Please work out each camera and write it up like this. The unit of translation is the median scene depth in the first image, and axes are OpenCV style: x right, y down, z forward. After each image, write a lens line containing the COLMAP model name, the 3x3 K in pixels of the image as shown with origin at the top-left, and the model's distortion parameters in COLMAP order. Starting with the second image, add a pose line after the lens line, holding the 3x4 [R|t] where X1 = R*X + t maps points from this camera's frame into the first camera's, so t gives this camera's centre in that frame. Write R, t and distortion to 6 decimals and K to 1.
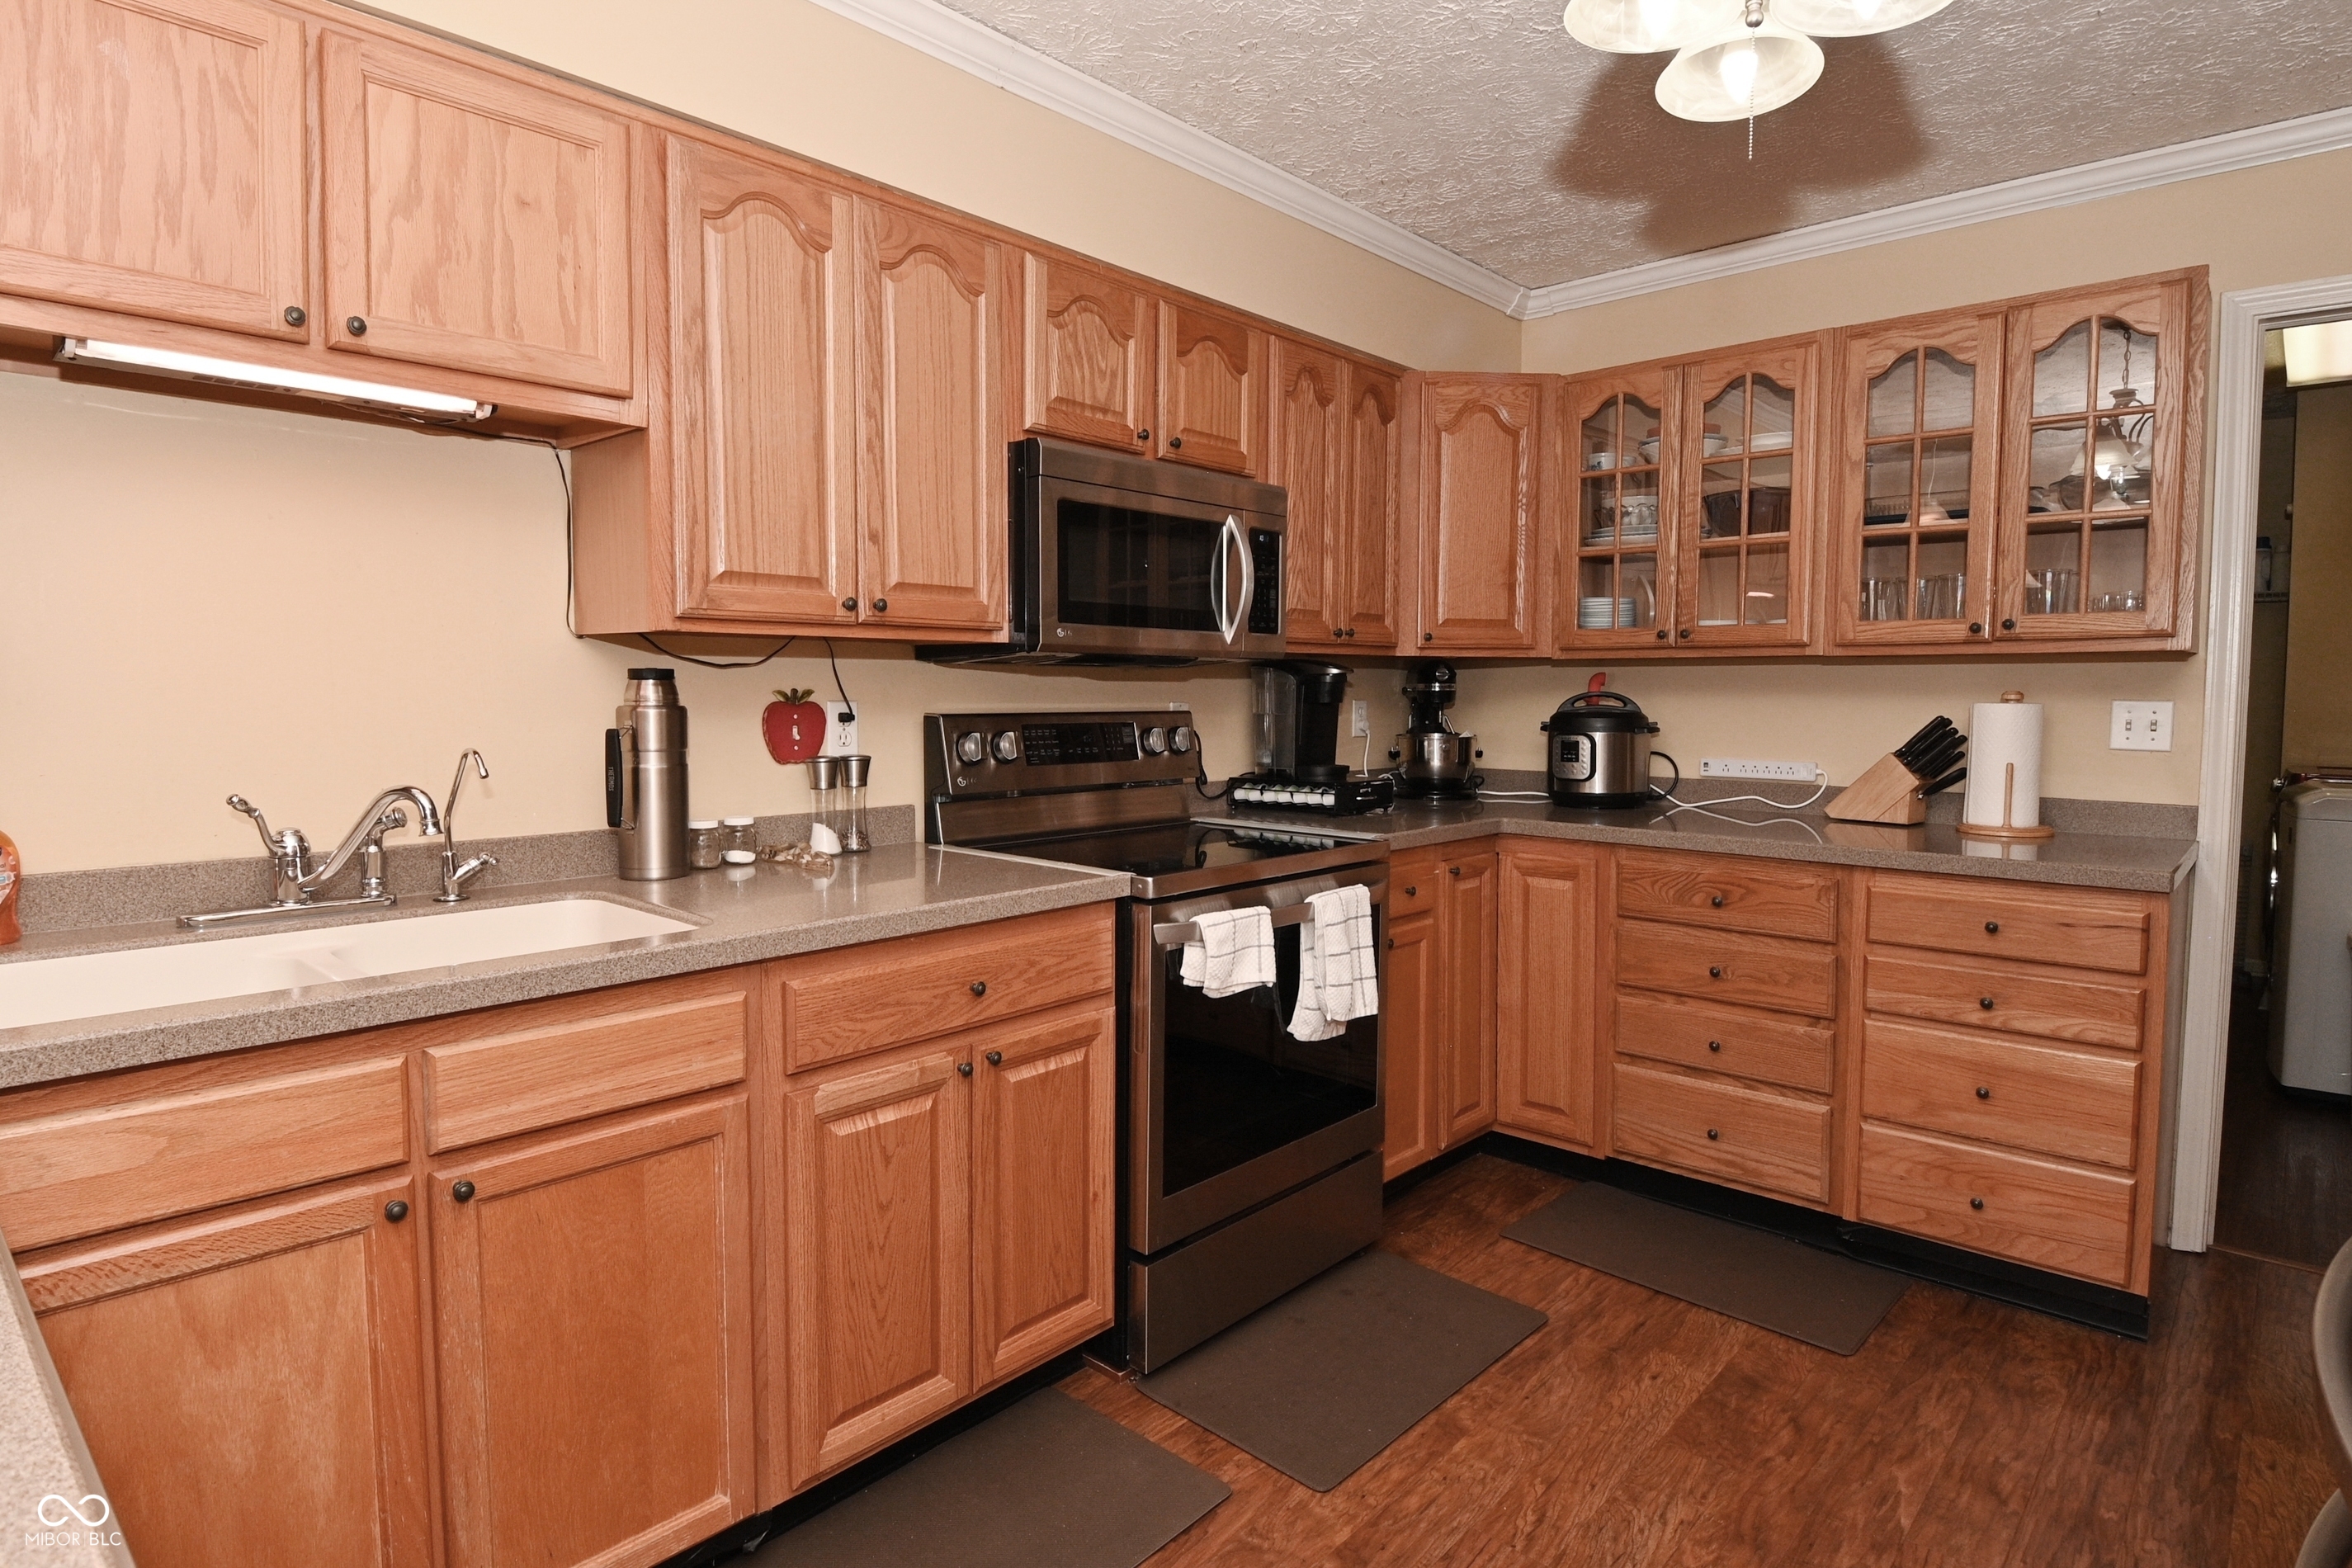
lens RADIAL K [[1237.7, 0, 1186.2], [0, 1237.7, 766.0], [0, 0, 1]] dist [0.023069, -0.033368]
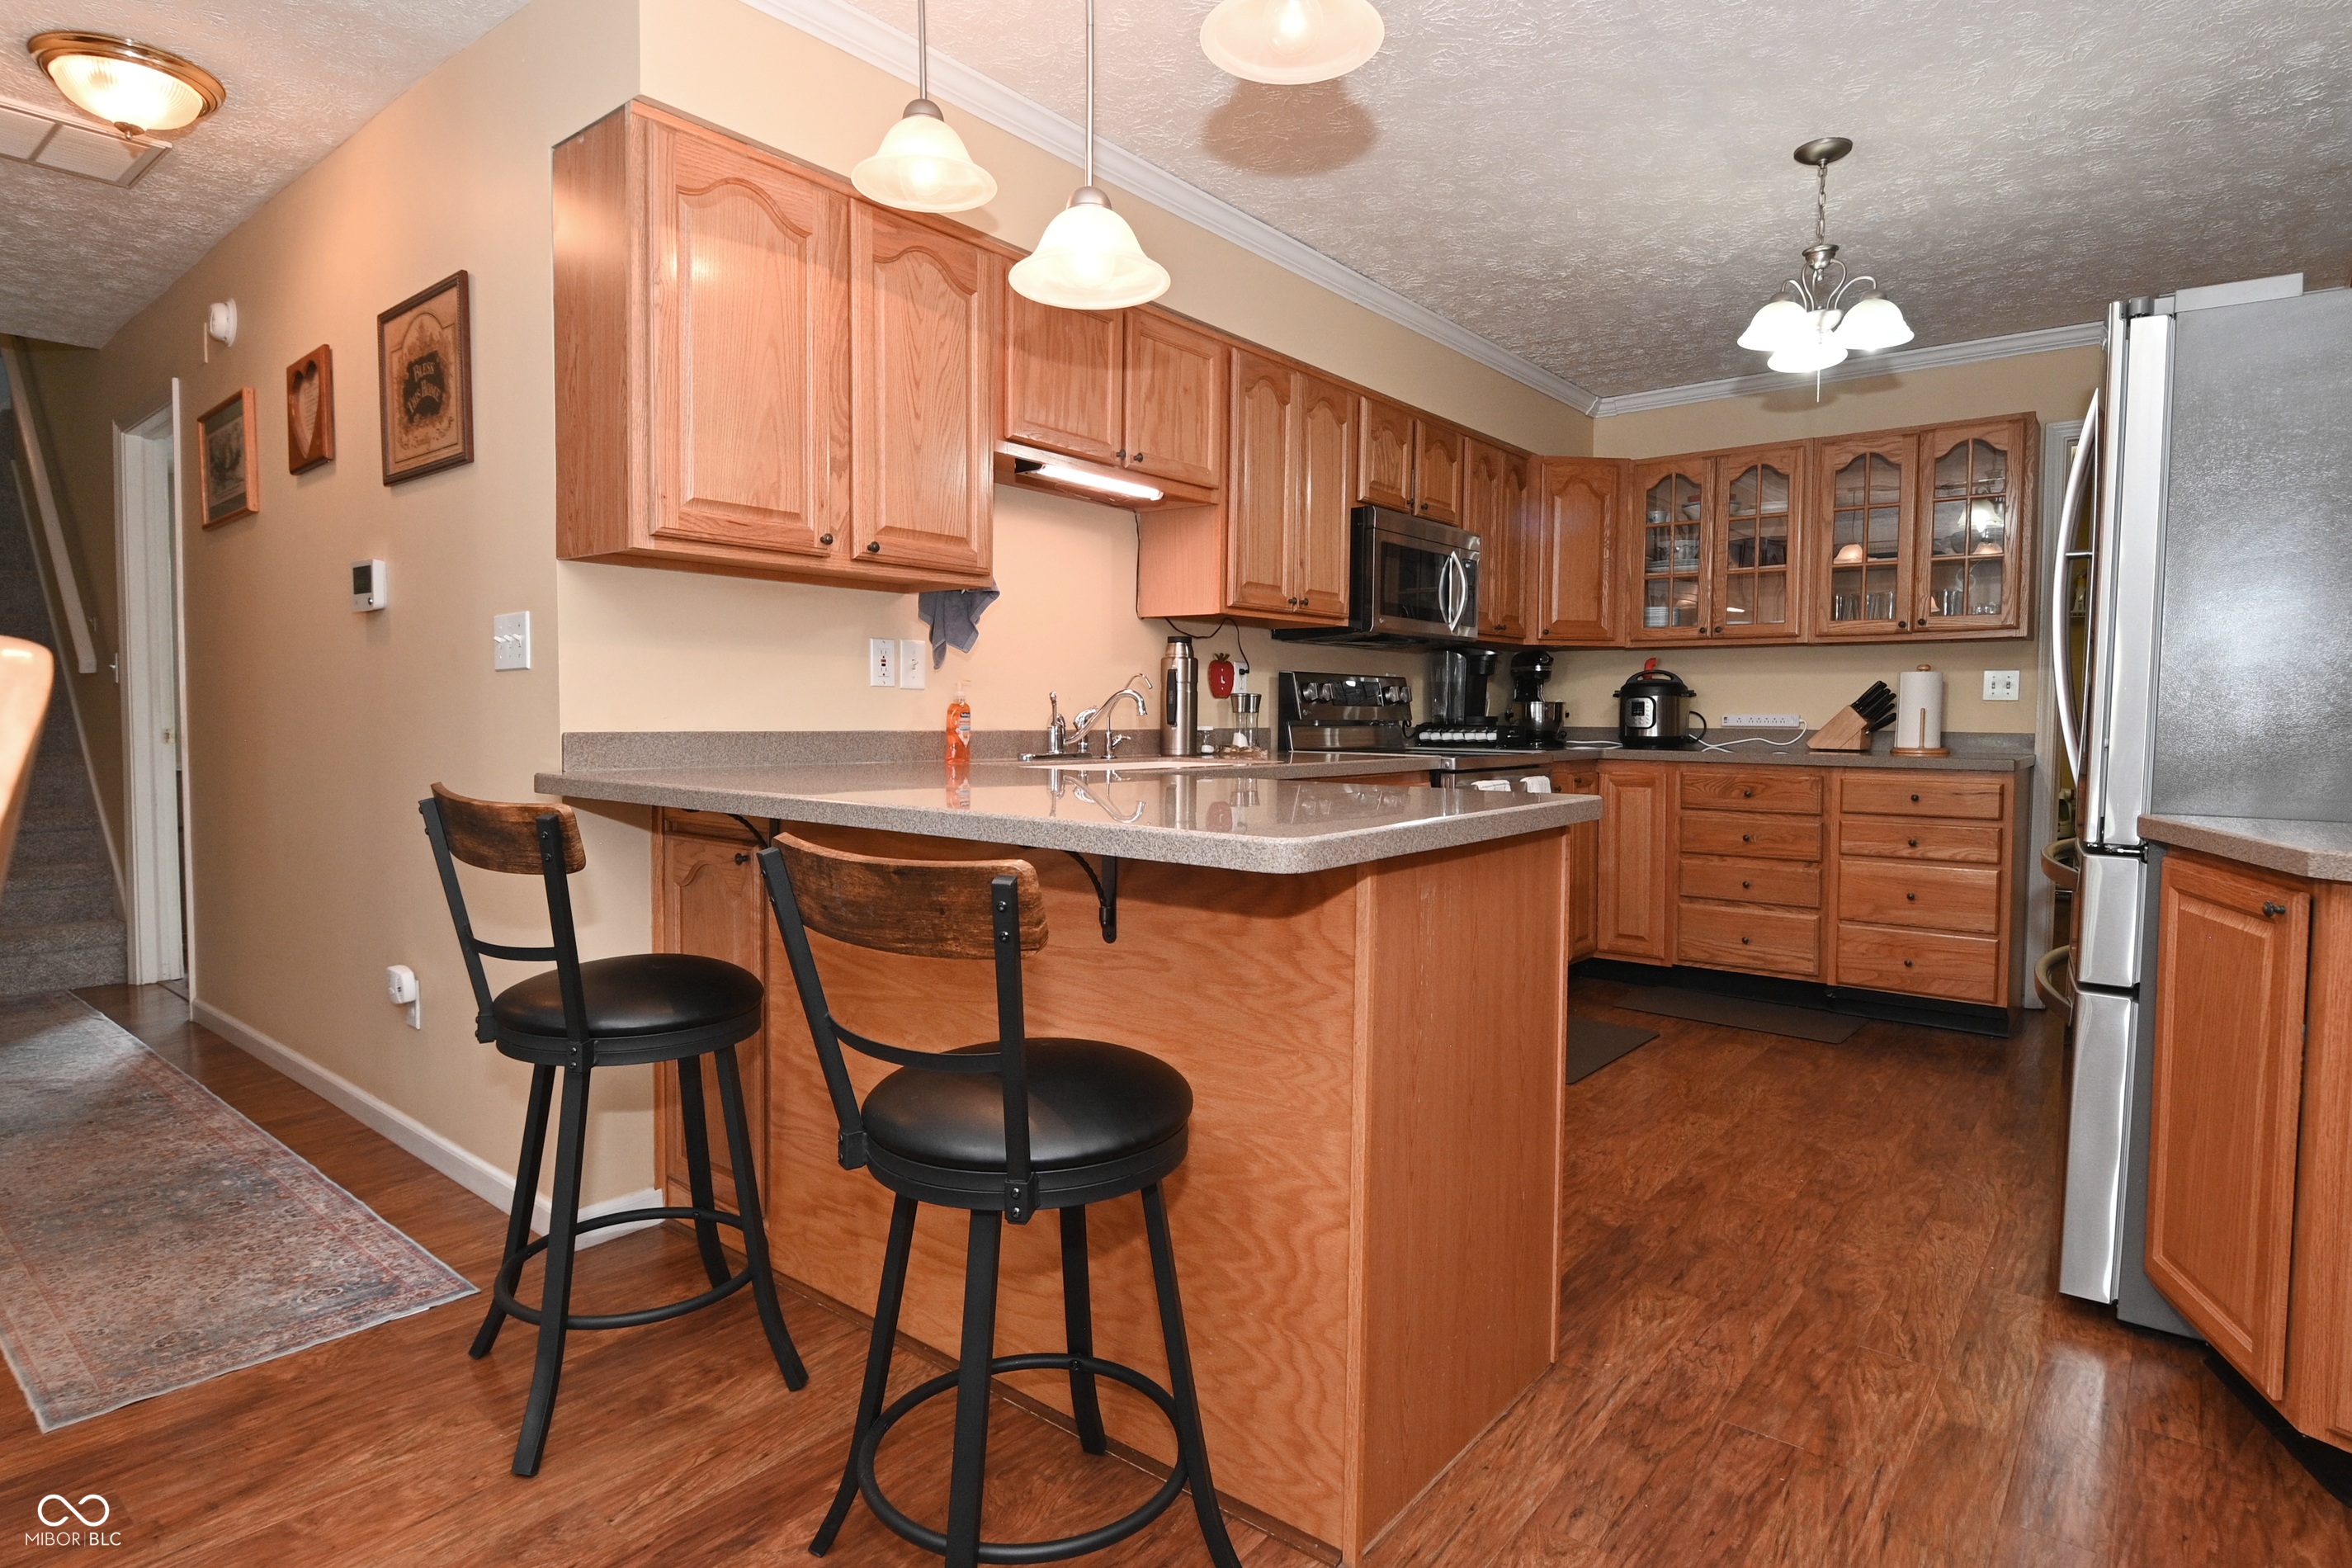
lens RADIAL K [[1237.7, 0, 1186.2], [0, 1237.7, 766.0], [0, 0, 1]] dist [0.023069, -0.033368]
pose [[0.998207, 0.000902, 0.059858, -0.415508], [0.000160, 0.999843, -0.017737, 0.107198], [-0.059864, 0.017714, 0.998049, -0.591166]]
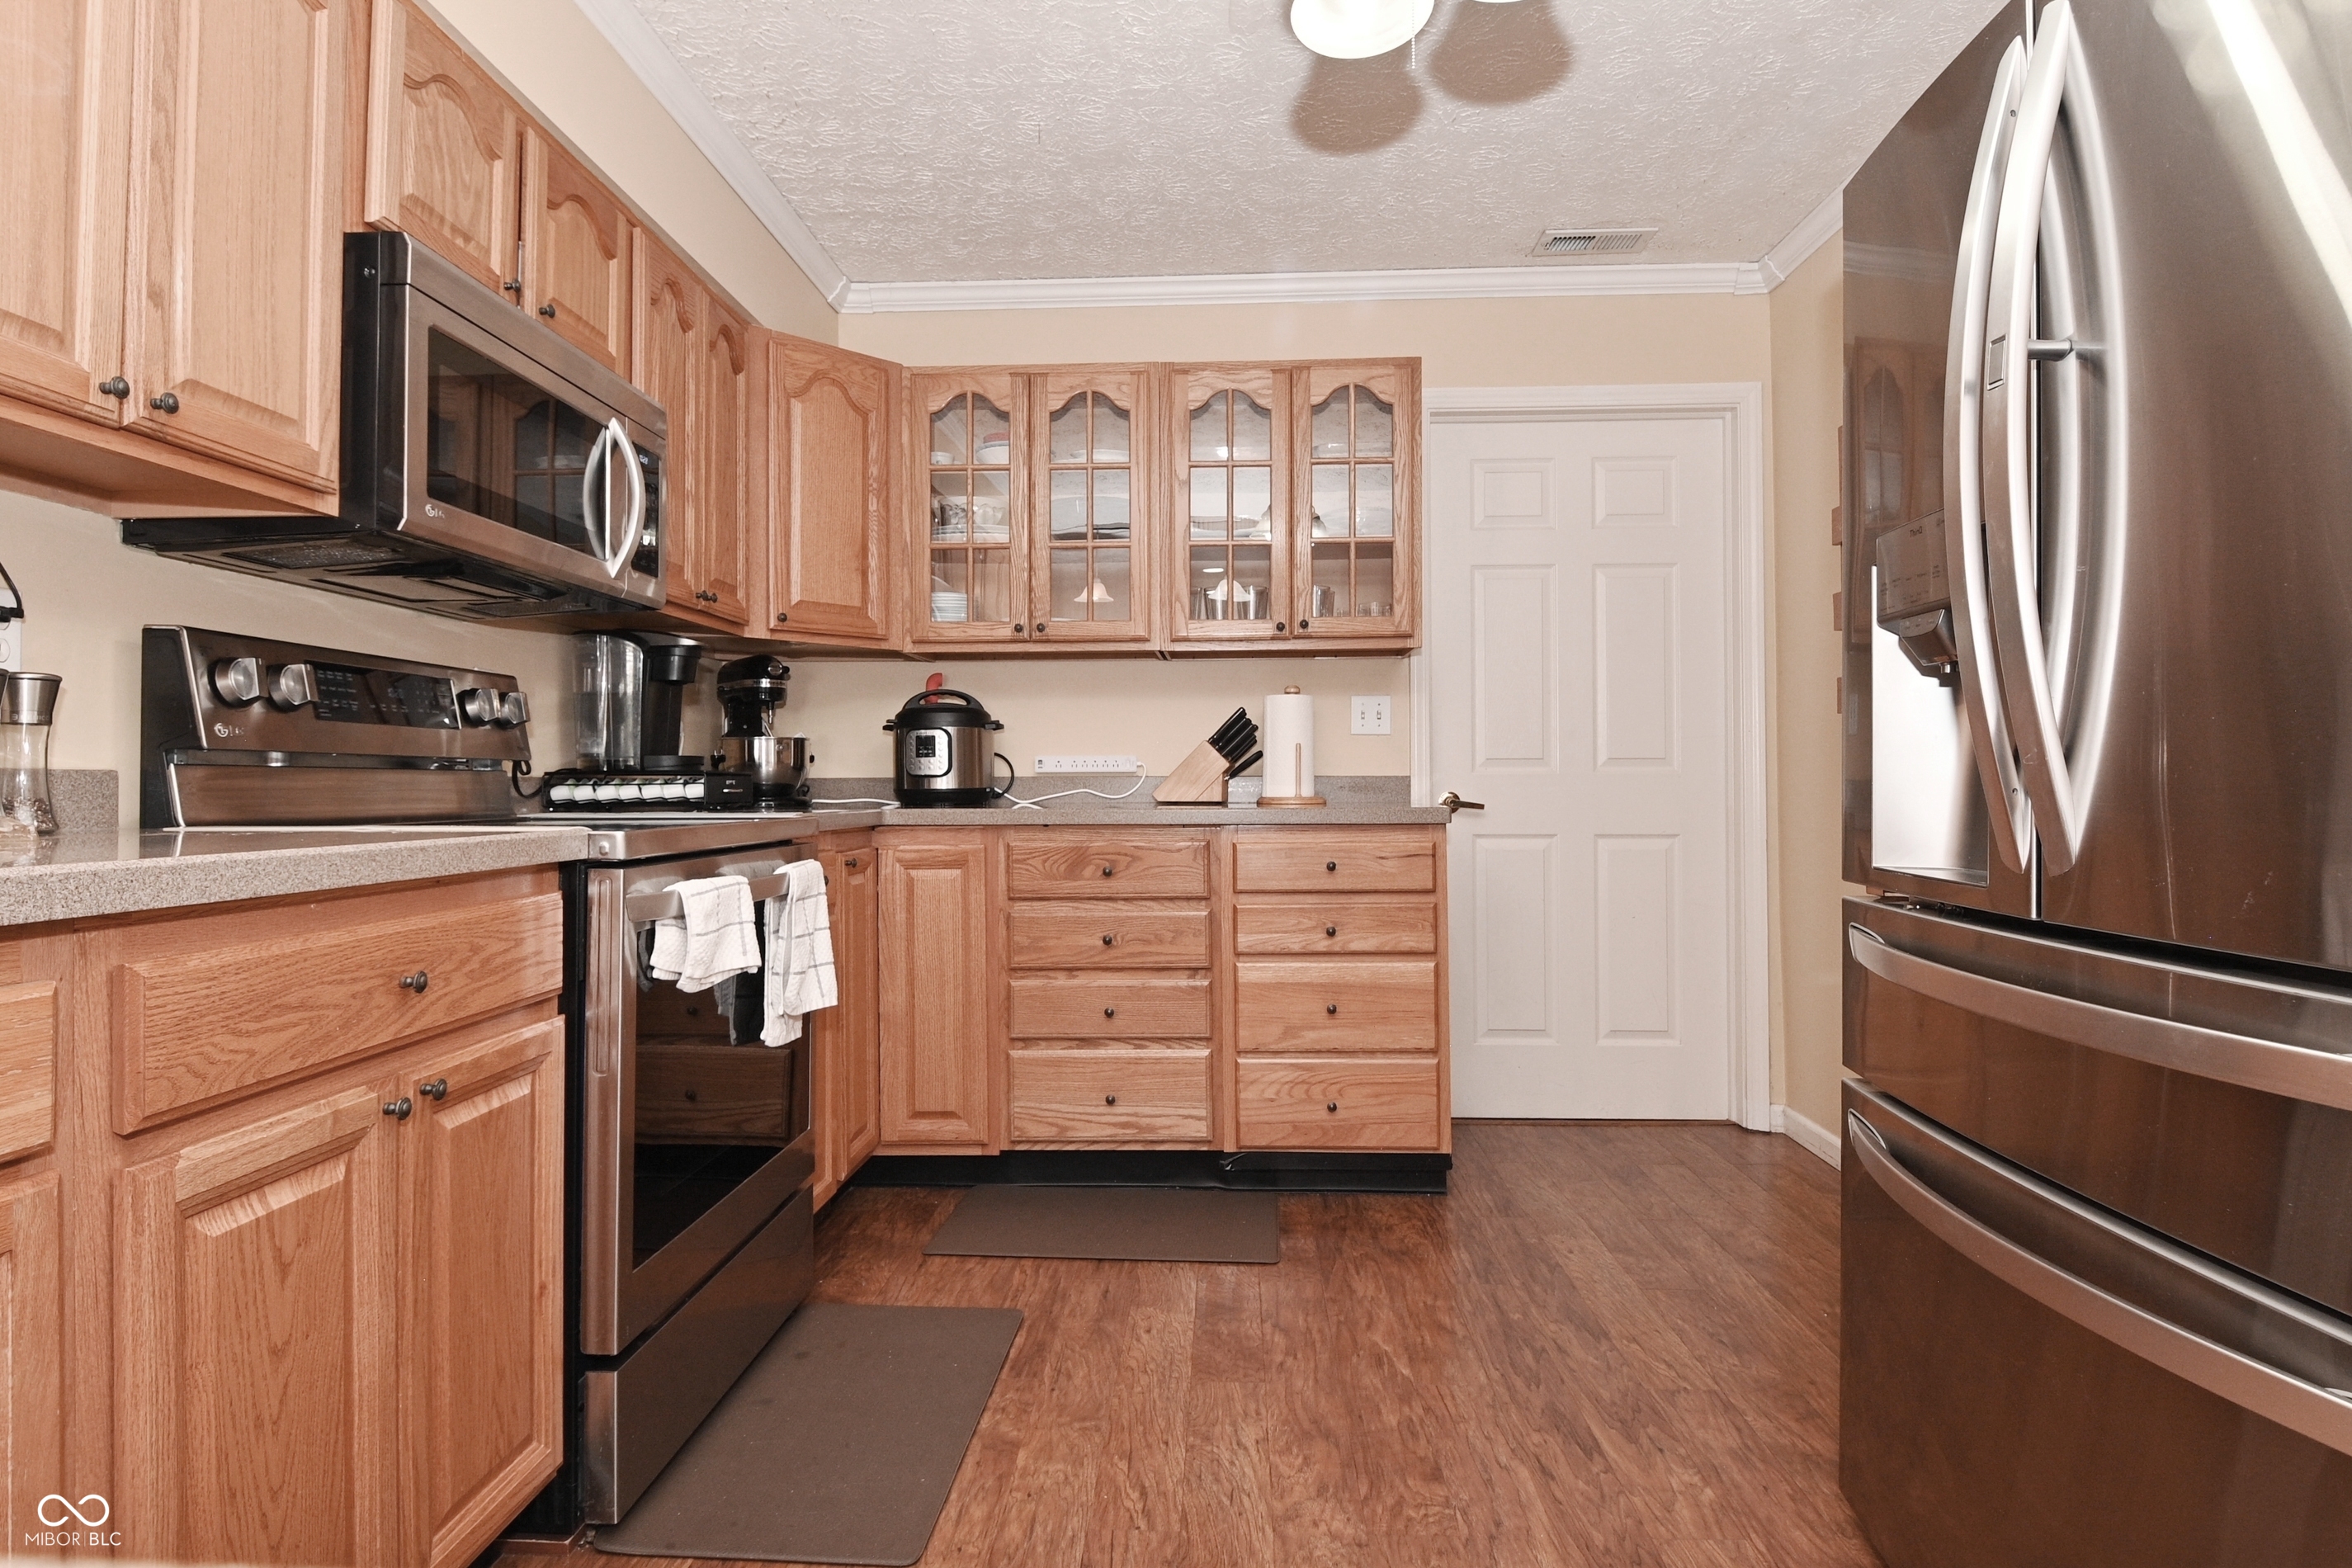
lens RADIAL K [[1231.1, 0, 1179.0], [0, 1231.1, 761.2], [0, 0, 1]] dist [0.024019, -0.027101]
pose [[0.766798, 0.004496, 0.641873, -0.202428], [0.047487, 0.996838, -0.063713, 0.090256], [-0.640129, 0.079336, 0.764160, 0.171254]]
